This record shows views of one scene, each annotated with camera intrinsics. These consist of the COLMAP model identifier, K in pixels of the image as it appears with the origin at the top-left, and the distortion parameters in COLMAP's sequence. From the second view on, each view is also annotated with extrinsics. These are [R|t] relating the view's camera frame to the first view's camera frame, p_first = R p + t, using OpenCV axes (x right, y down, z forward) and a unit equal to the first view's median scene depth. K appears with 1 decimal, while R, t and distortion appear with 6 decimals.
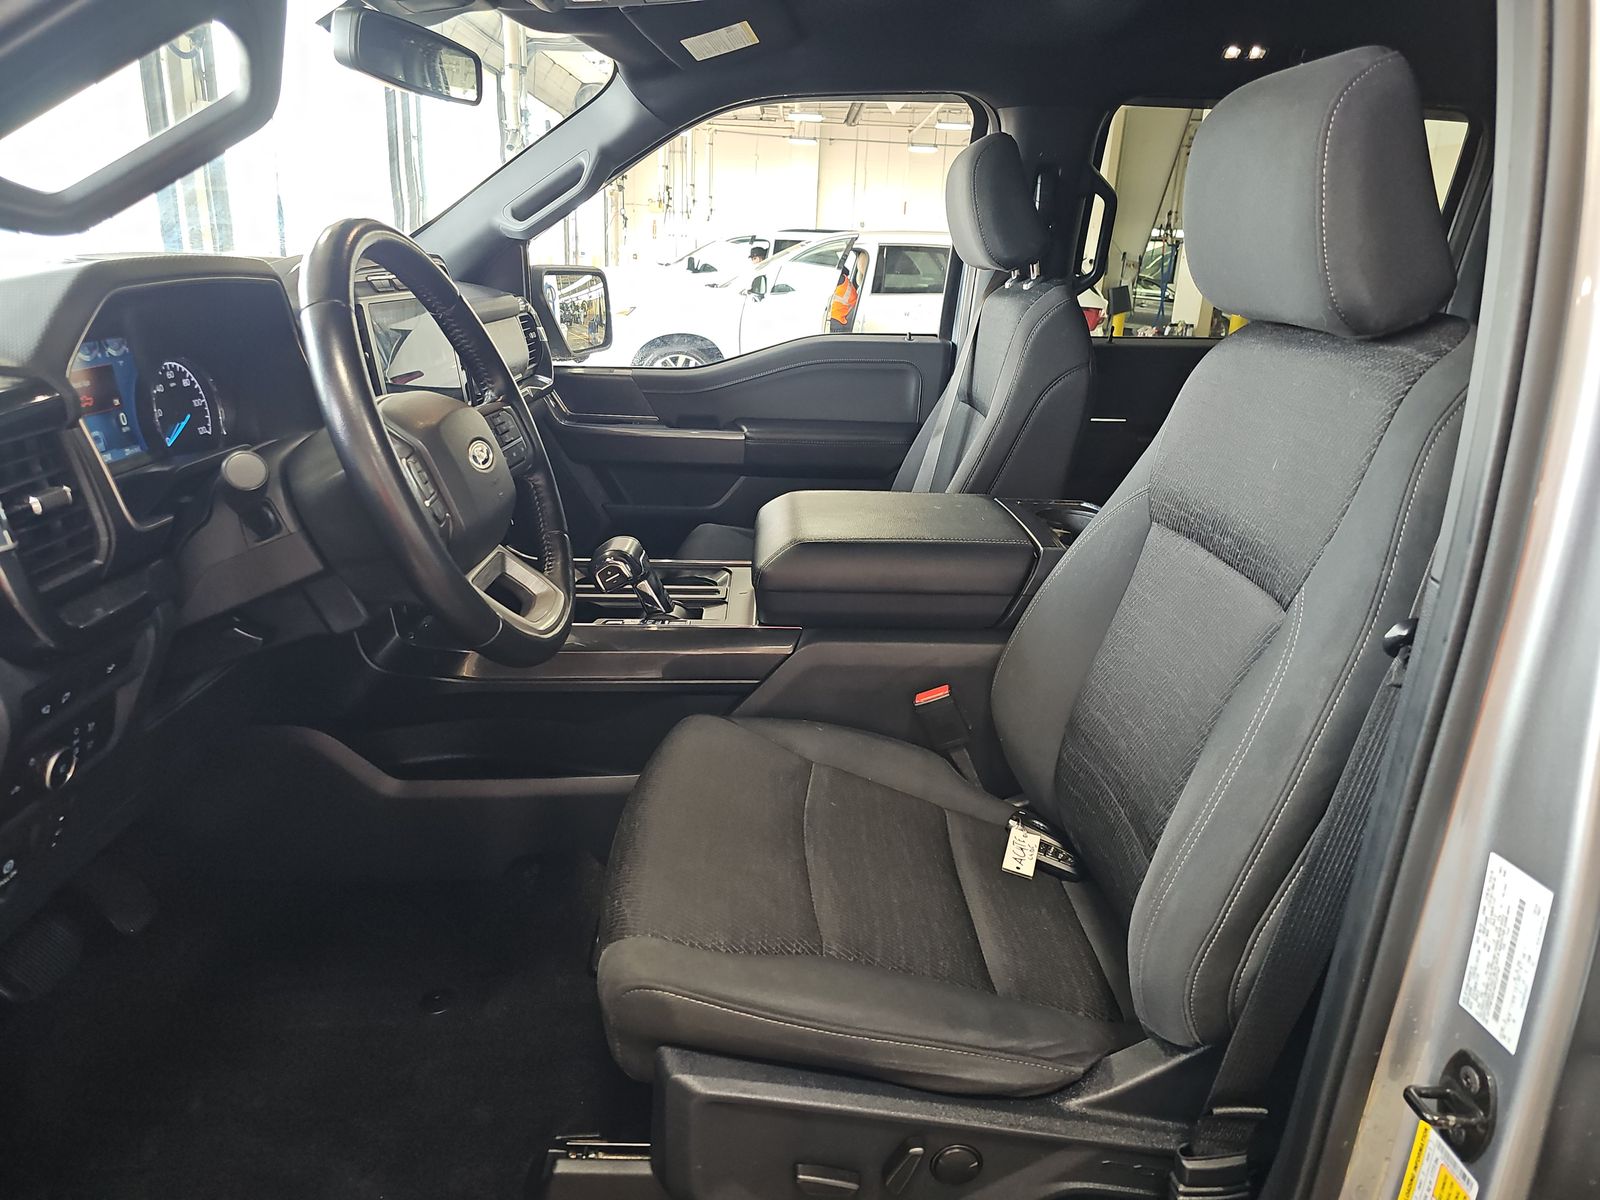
lens RADIAL K [[1089.7, 0, 798.9], [0, 1089.7, 603.8], [0, 0, 1]] dist [0.040727, -0.024395]
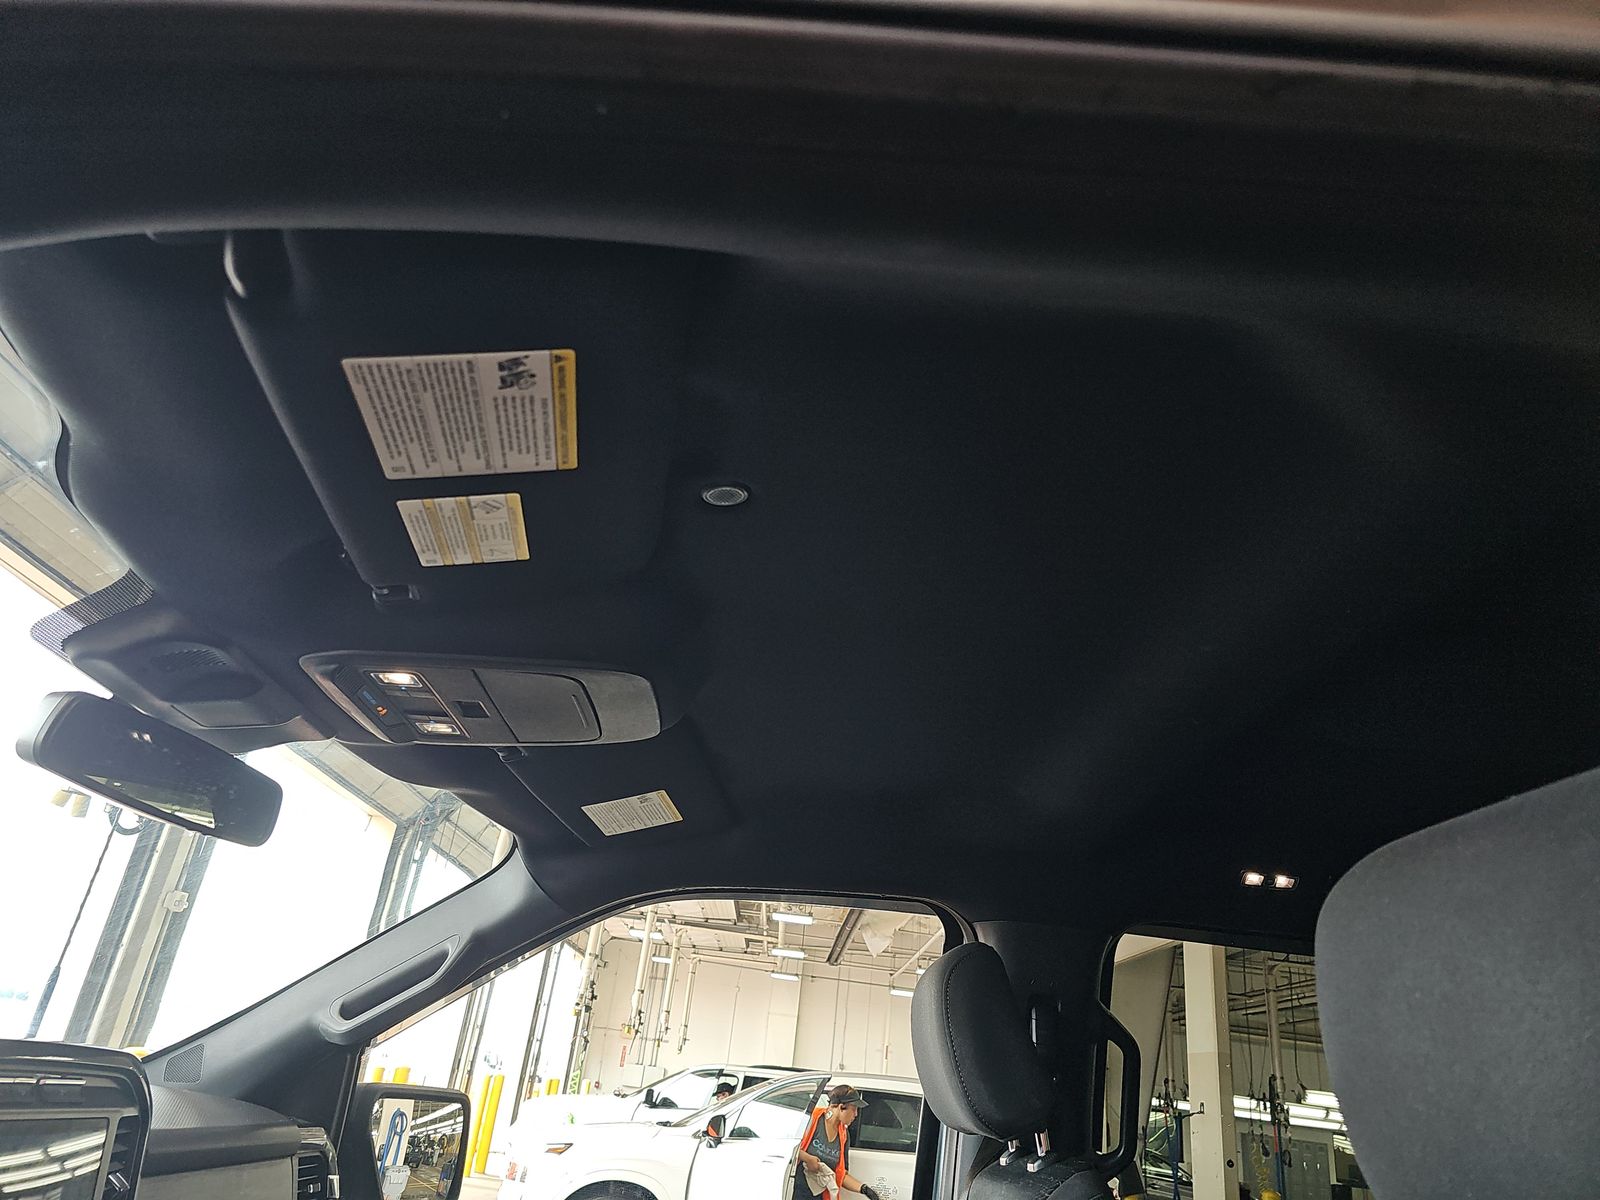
lens RADIAL K [[1089.7, 0, 790.8], [0, 1089.7, 597.2], [0, 0, 1]] dist [0.040727, -0.024395]
pose [[0.997630, 0.066285, -0.018473, 0.011689], [-0.061560, 0.739775, -0.670033, -0.020203], [-0.030747, 0.669582, 0.742102, 0.062969]]
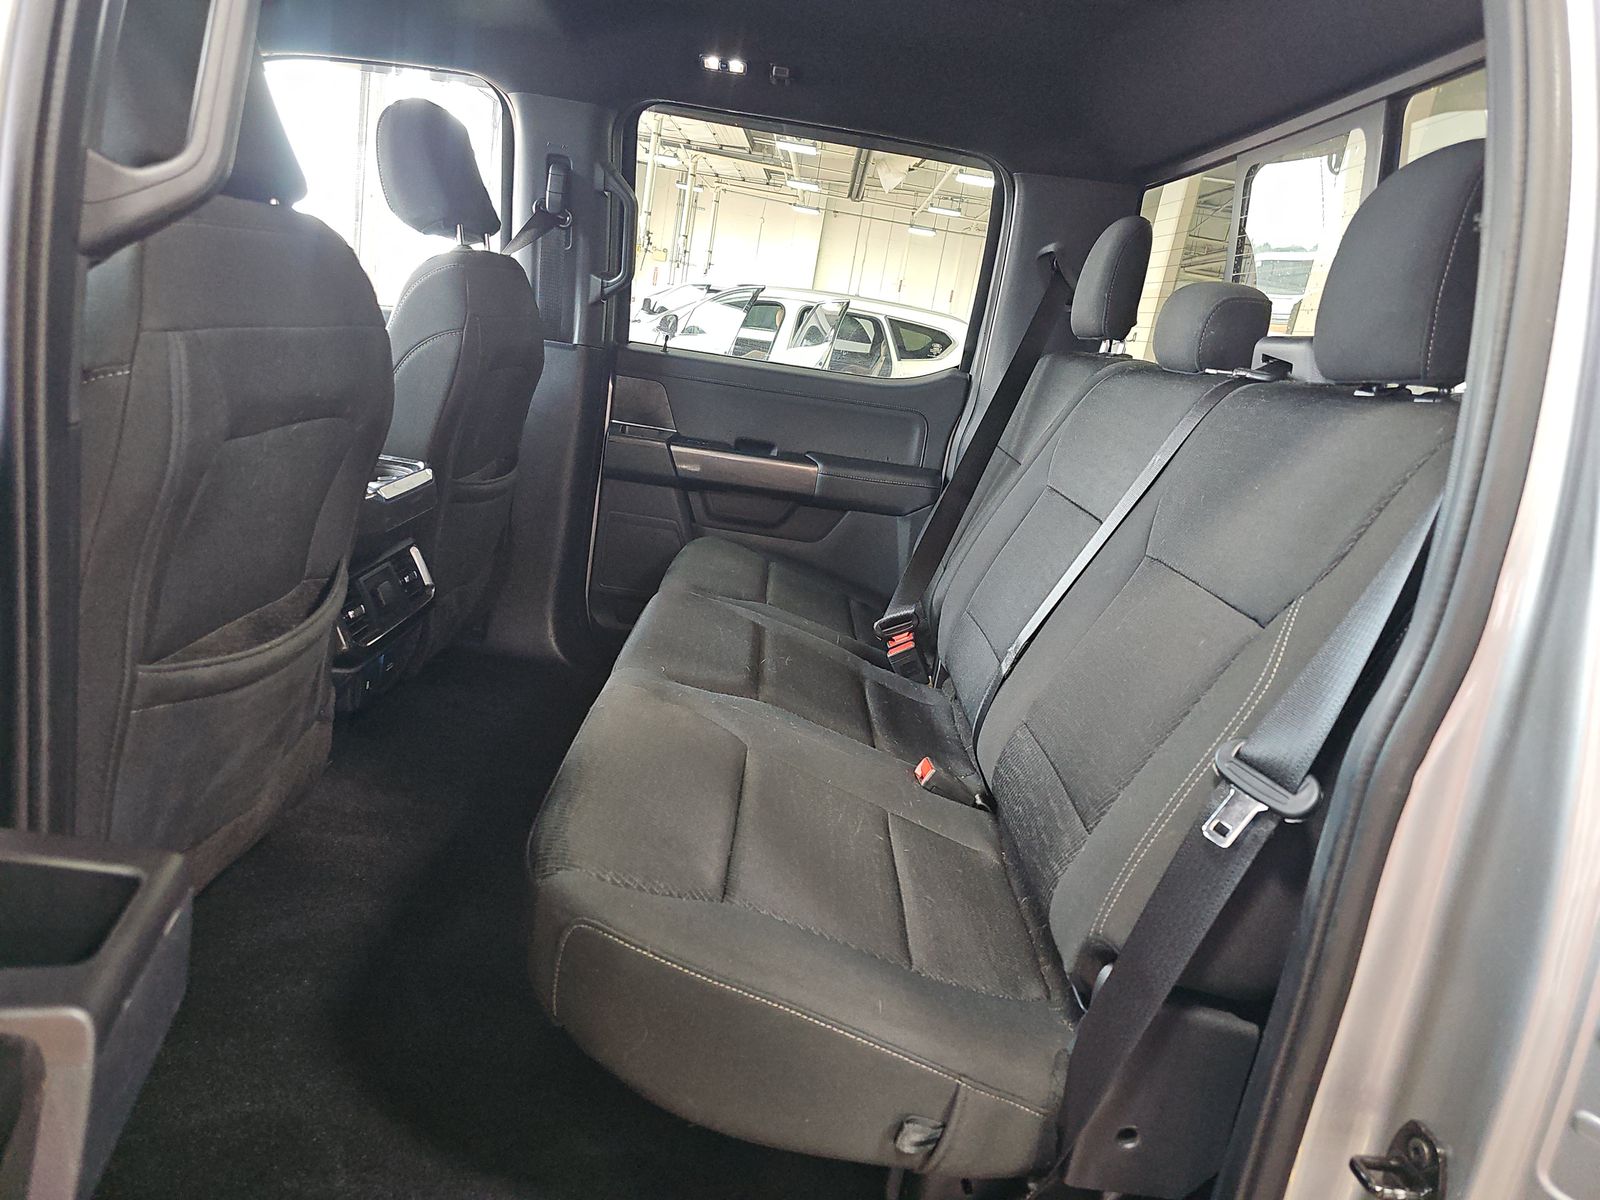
lens RADIAL K [[1089.7, 0, 799.3], [0, 1089.7, 597.4], [0, 0, 1]] dist [0.040727, -0.024395]
pose [[0.991993, 0.125771, -0.011494, 0.132867], [-0.126254, 0.989871, -0.064931, 0.010639], [0.003211, 0.065863, 0.997824, 0.005460]]
